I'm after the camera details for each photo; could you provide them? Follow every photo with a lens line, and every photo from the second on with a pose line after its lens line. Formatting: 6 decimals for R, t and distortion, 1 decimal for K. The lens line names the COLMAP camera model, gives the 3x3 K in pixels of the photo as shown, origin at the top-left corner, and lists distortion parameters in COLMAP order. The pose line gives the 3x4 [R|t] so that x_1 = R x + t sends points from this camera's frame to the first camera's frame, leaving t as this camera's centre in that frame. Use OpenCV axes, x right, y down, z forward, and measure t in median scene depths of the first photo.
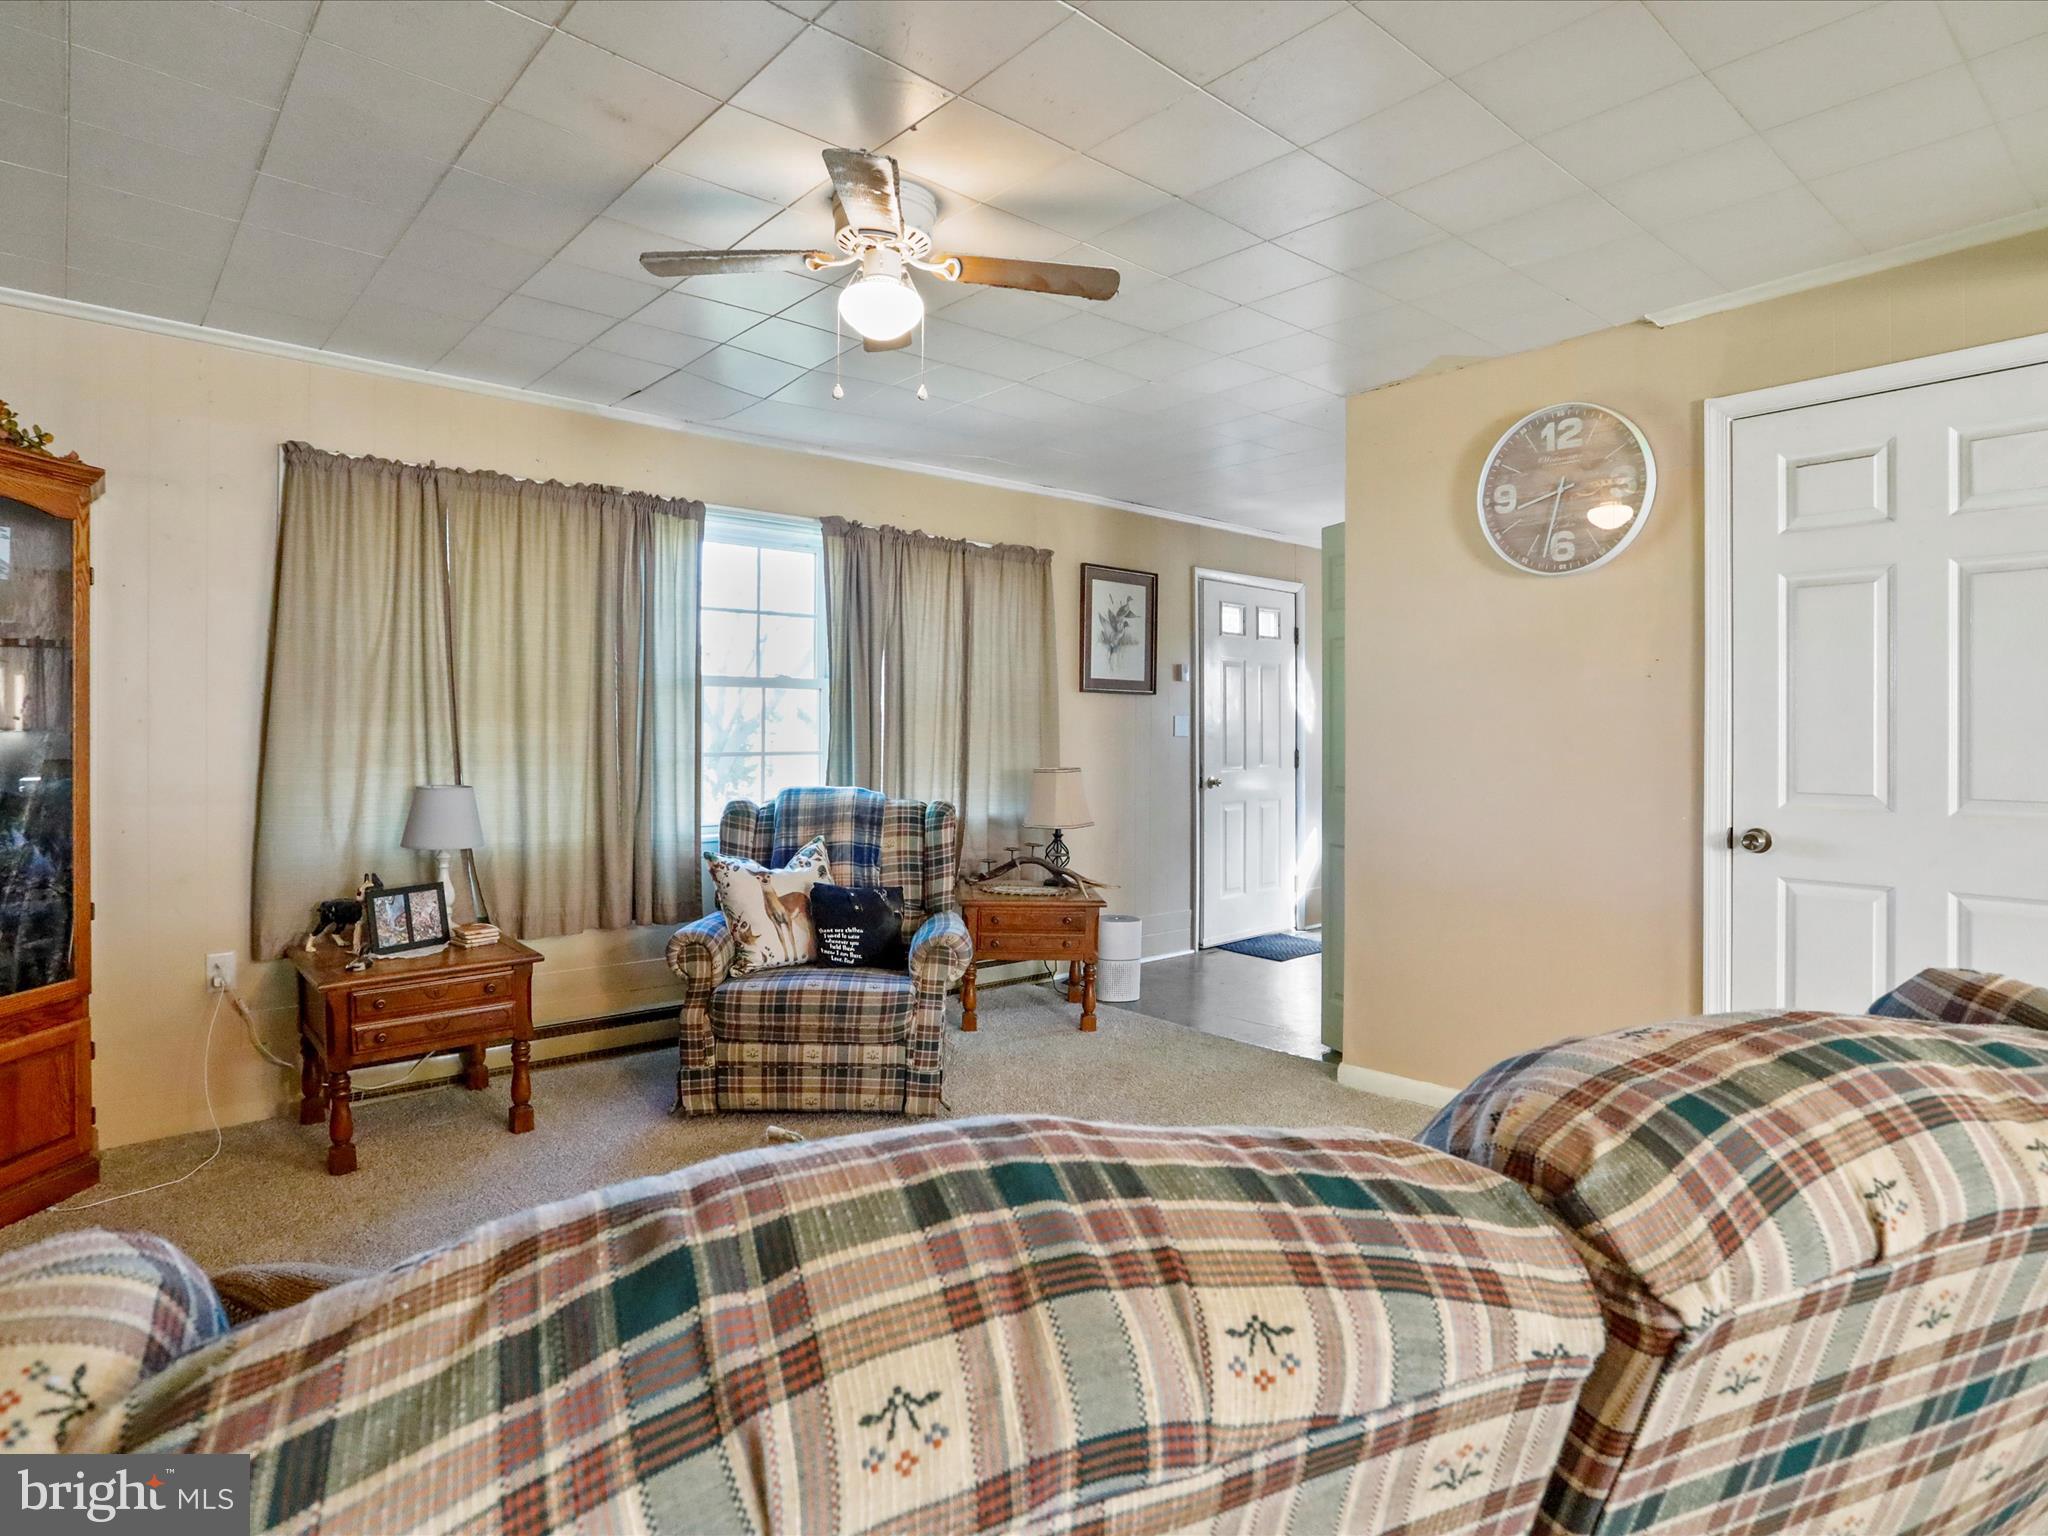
lens RADIAL K [[1110.7, 0, 1018.3], [0, 1110.7, 742.7], [0, 0, 1]] dist [-0.066842, 0.041220]
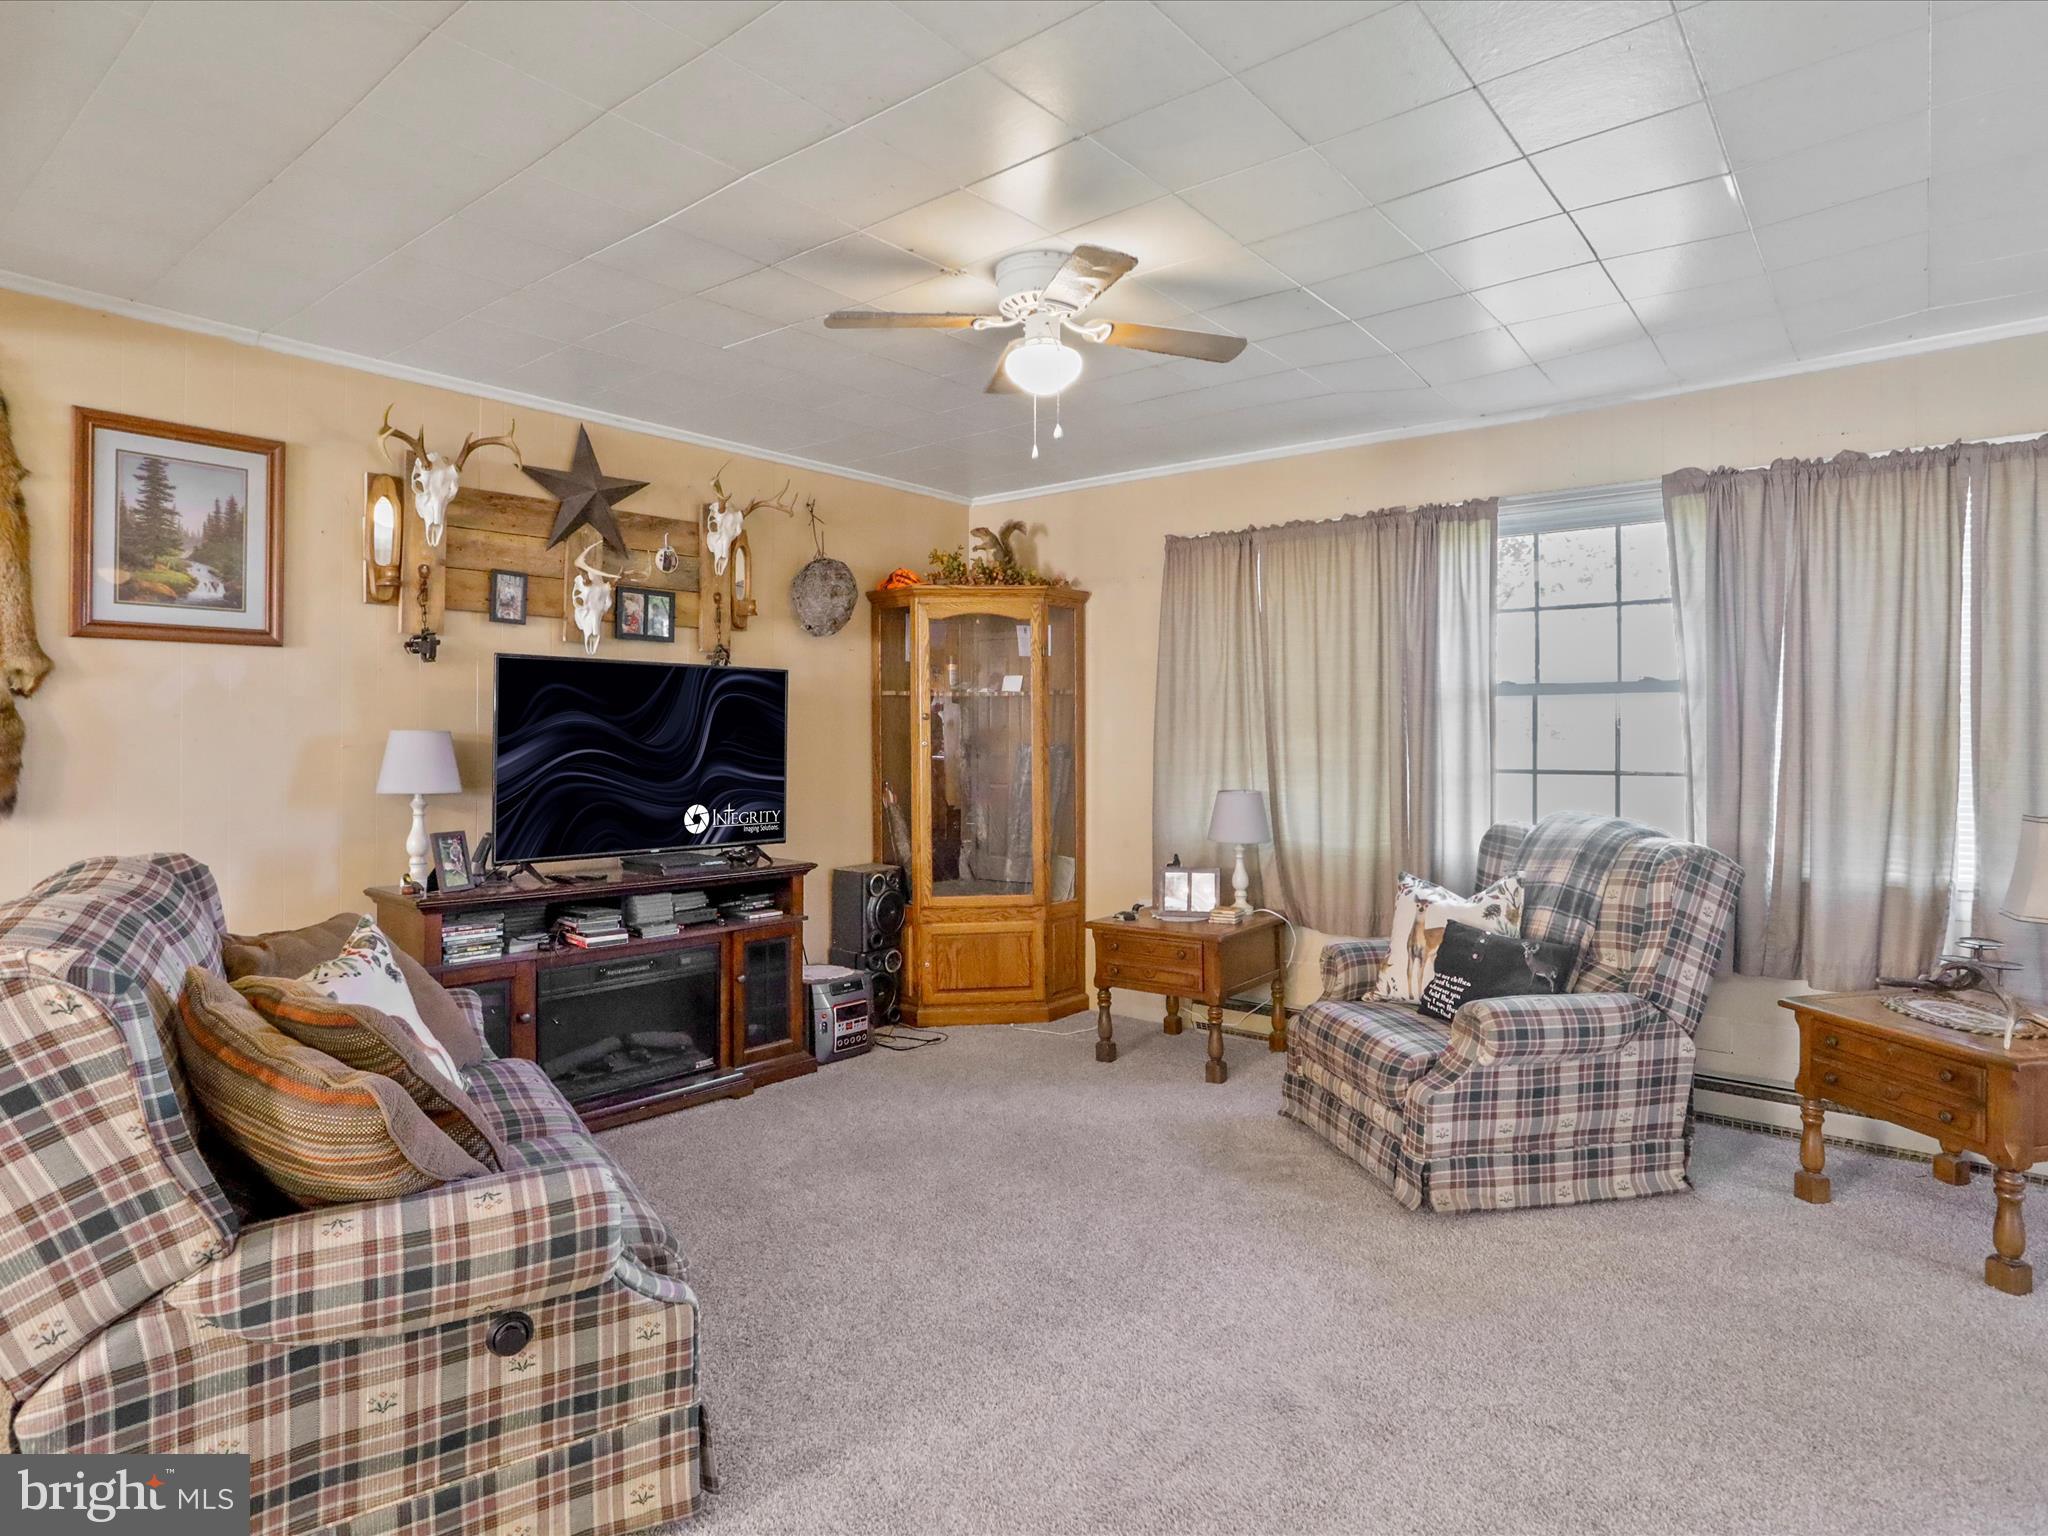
lens RADIAL K [[1110.7, 0, 1018.3], [0, 1110.7, 742.7], [0, 0, 1]] dist [-0.066842, 0.041220]
pose [[0.197373, -0.004022, -0.980320, 0.569680], [-0.013888, 0.999880, -0.006899, -0.002410], [0.980230, 0.014976, 0.197293, 0.464976]]
